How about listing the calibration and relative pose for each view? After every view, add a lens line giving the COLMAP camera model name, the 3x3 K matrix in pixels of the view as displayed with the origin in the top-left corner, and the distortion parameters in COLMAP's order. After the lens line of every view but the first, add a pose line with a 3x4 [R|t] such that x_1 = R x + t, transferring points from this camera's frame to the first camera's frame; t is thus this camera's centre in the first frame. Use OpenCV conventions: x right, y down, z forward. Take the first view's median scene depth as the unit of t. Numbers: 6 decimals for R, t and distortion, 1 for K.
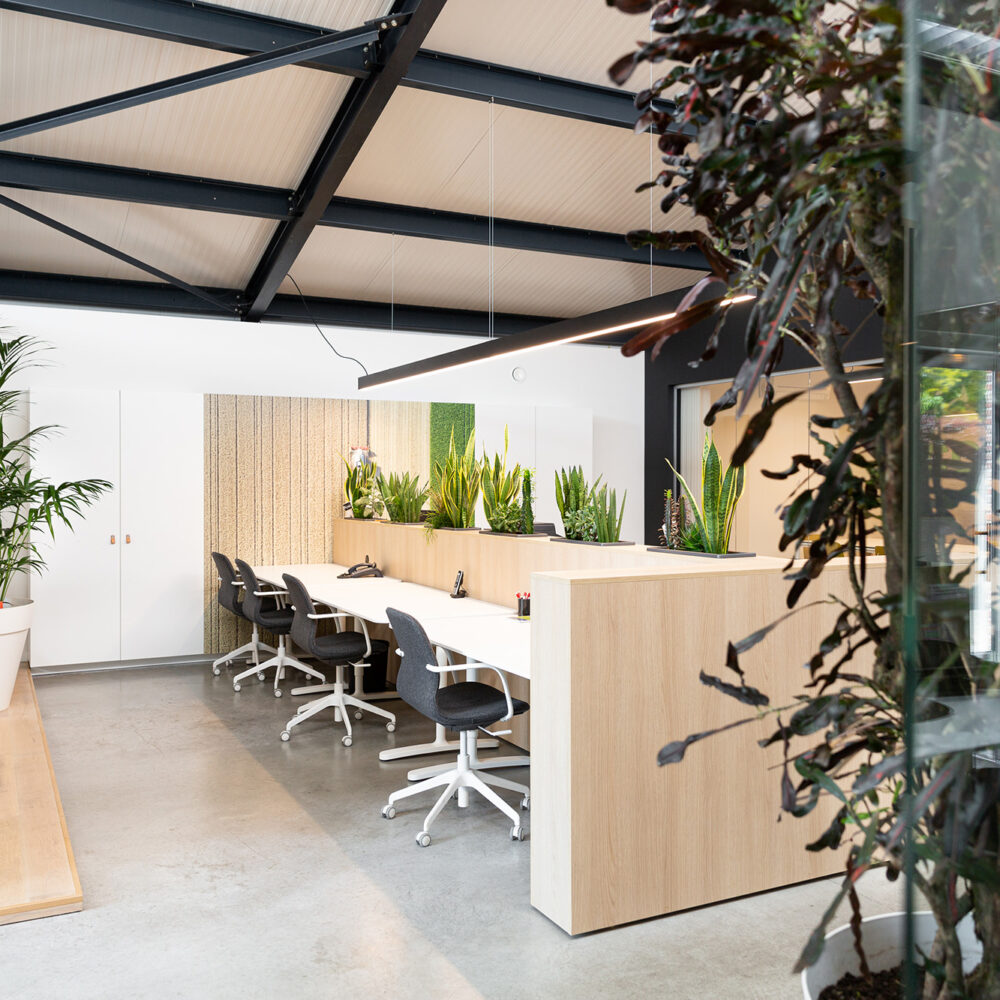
lens RADIAL K [[1010.6, 0, 499.2], [0, 1010.6, 487.6], [0, 0, 1]] dist [0.014269, 0.001689]
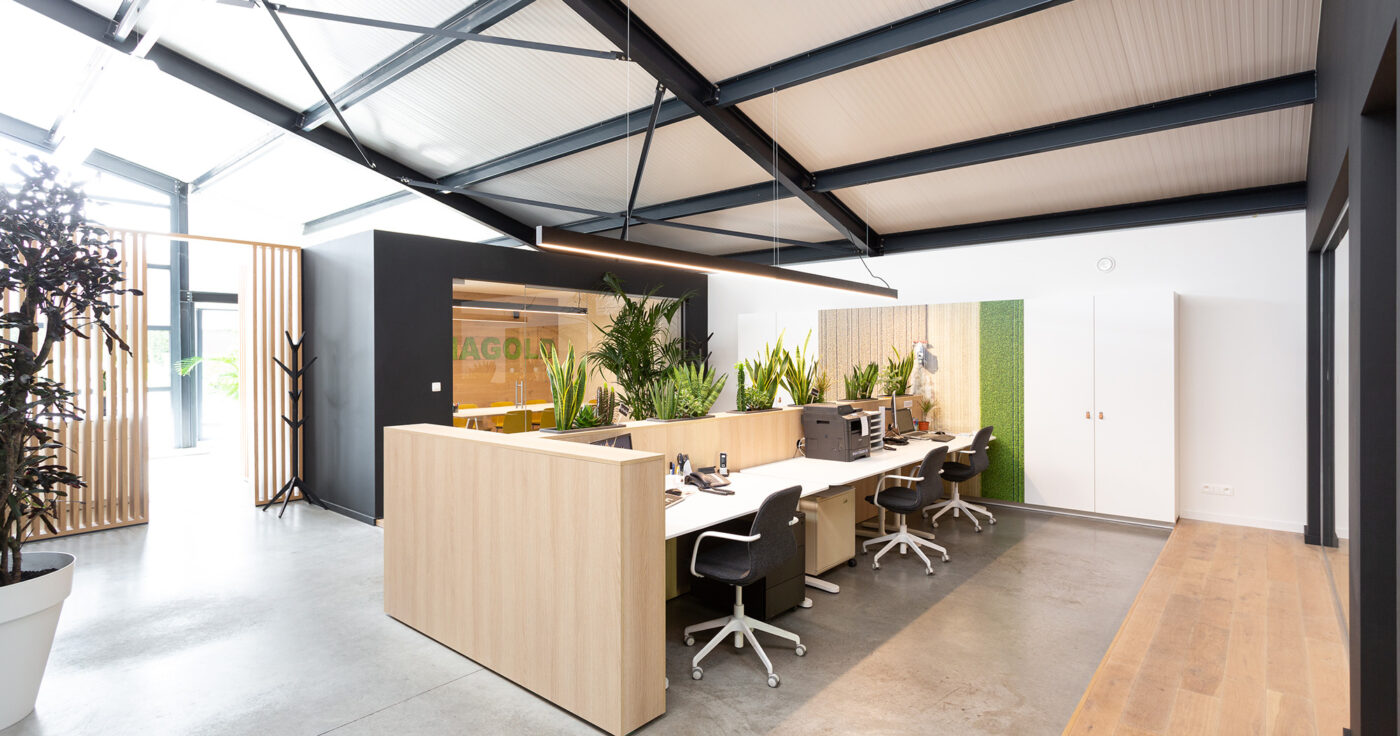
lens RADIAL K [[663.1, 0, 698.5], [0, 663.1, 359.8], [0, 0, 1]] dist [0.001329, 0.000199]
pose [[0.386418, 0.002833, -0.922319, 0.743064], [-0.005922, 0.999982, 0.000591, -0.019461], [0.922305, 0.005234, 0.386428, 0.540516]]
